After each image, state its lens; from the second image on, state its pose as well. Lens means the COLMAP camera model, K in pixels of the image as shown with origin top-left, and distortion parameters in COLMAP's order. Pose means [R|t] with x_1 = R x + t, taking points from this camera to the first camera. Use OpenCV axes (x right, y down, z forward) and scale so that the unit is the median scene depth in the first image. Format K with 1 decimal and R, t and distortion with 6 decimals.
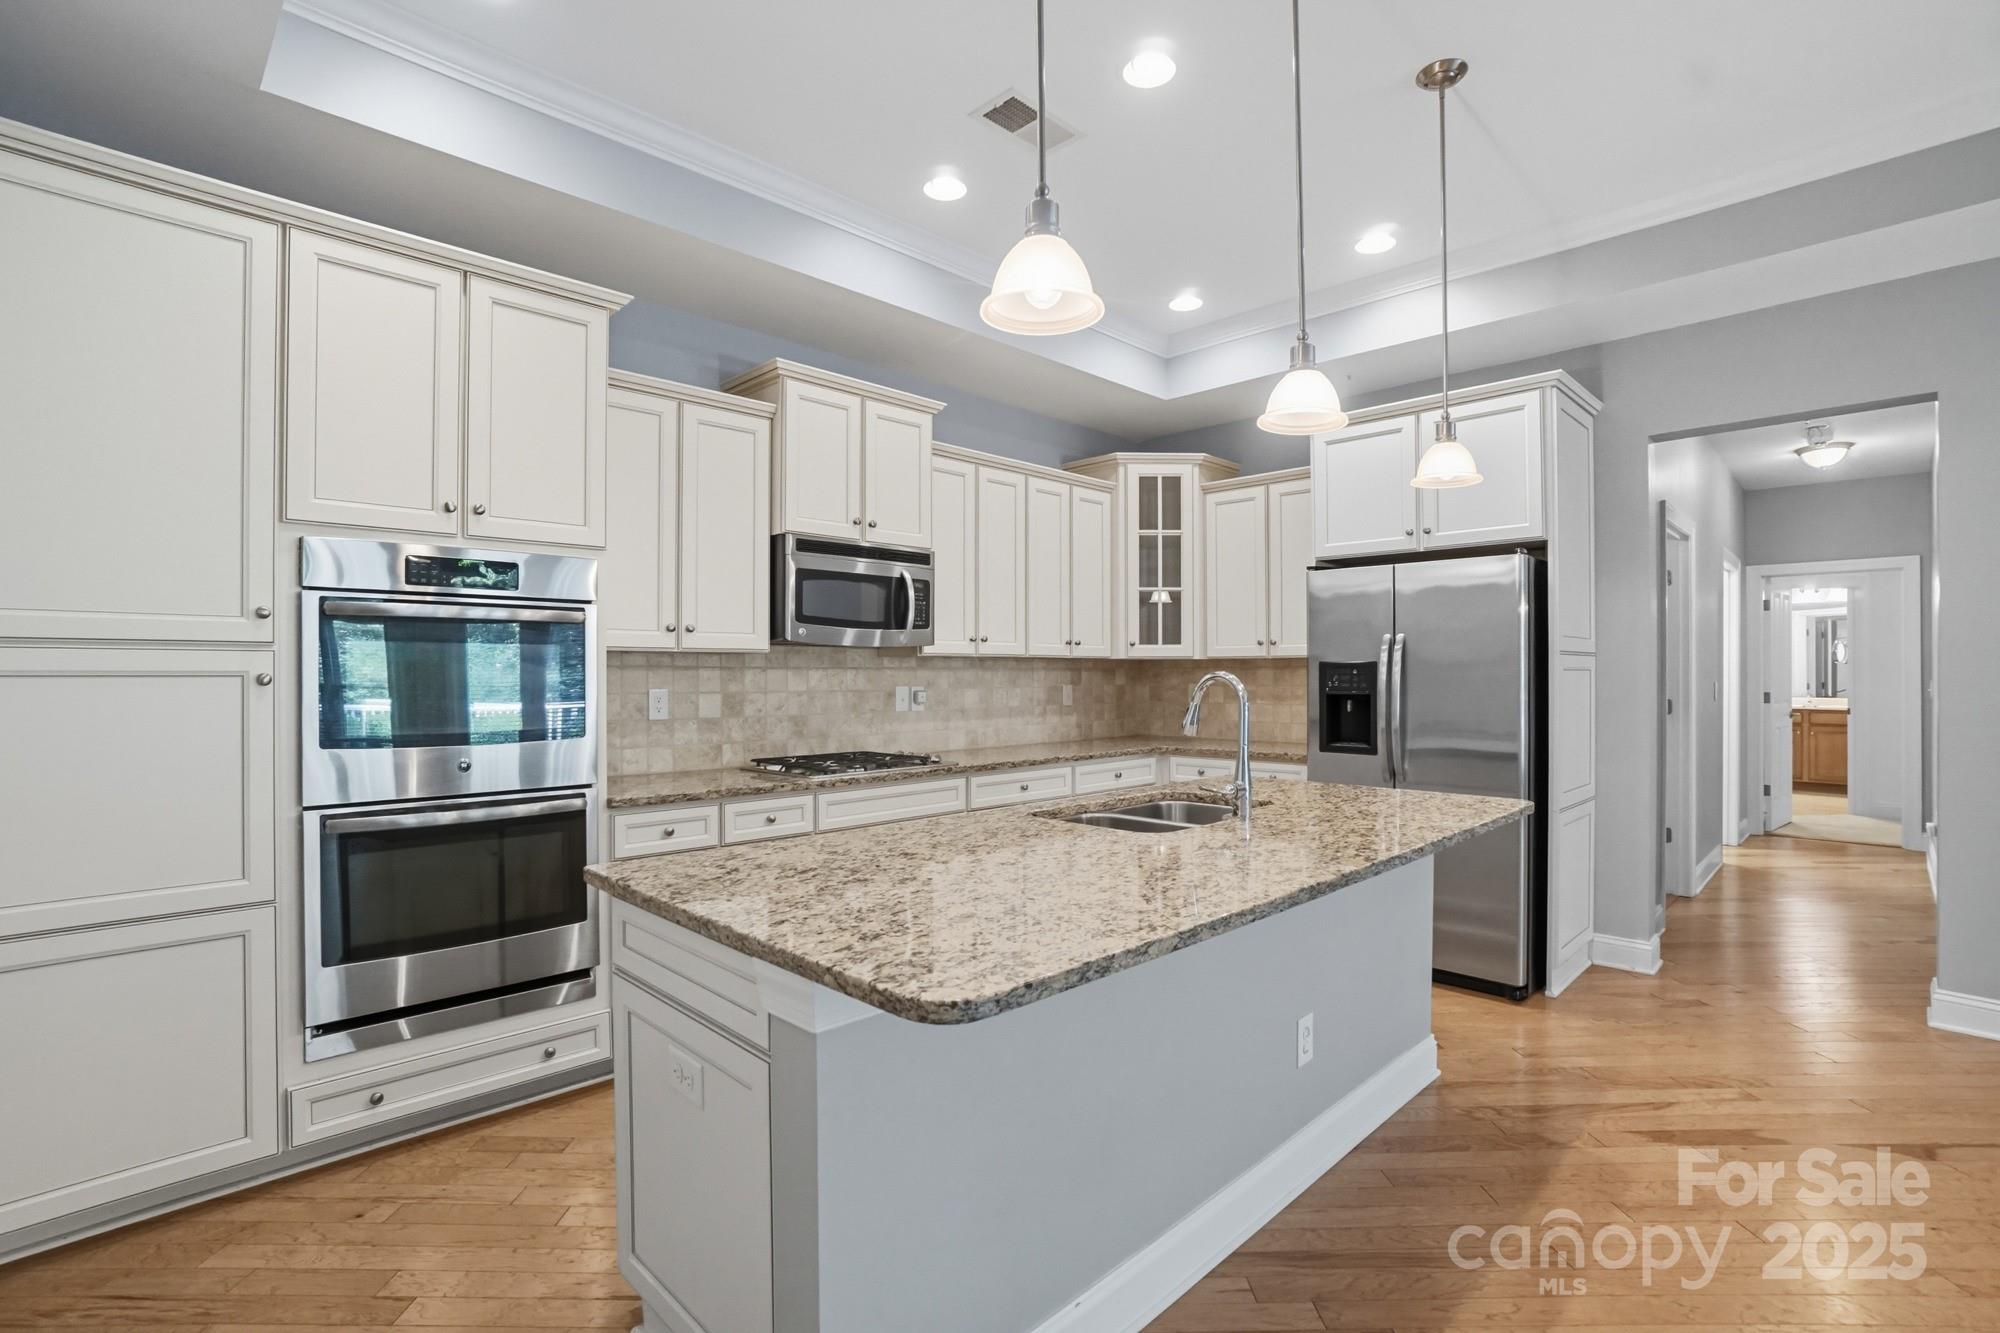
lens RADIAL K [[914.9, 0, 1005.1], [0, 914.9, 665.6], [0, 0, 1]] dist [-0.016575, 0.001839]
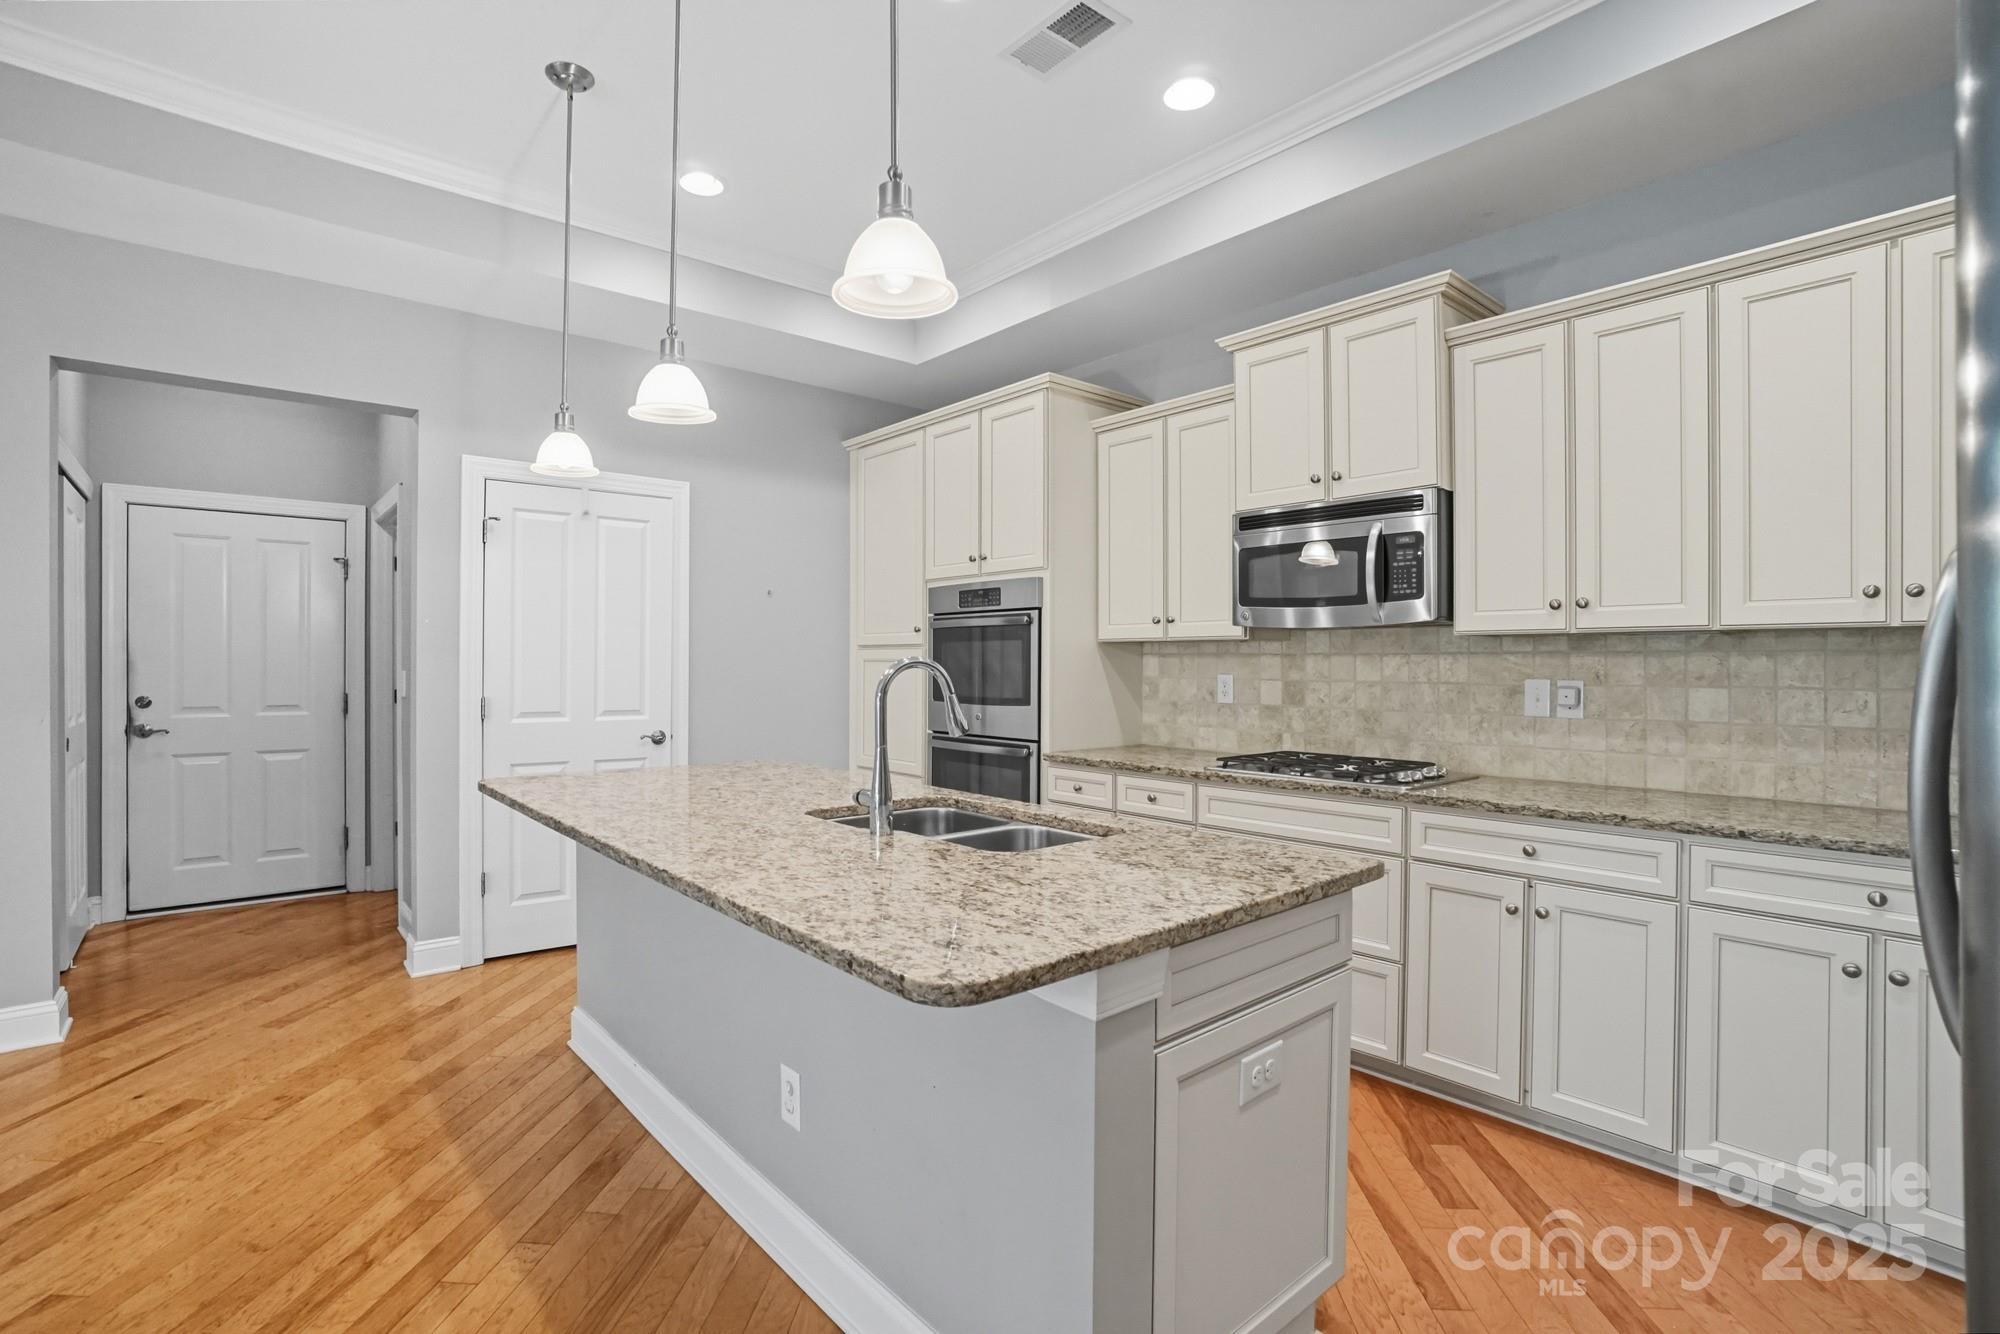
lens RADIAL K [[914.9, 0, 958.3], [0, 914.9, 654.6], [0, 0, 1]] dist [-0.016575, 0.001839]
pose [[-0.067483, -0.006896, -0.997697, 0.664512], [0.007097, 0.999947, -0.007392, 0.007060], [0.997695, -0.007579, -0.067430, 0.698141]]
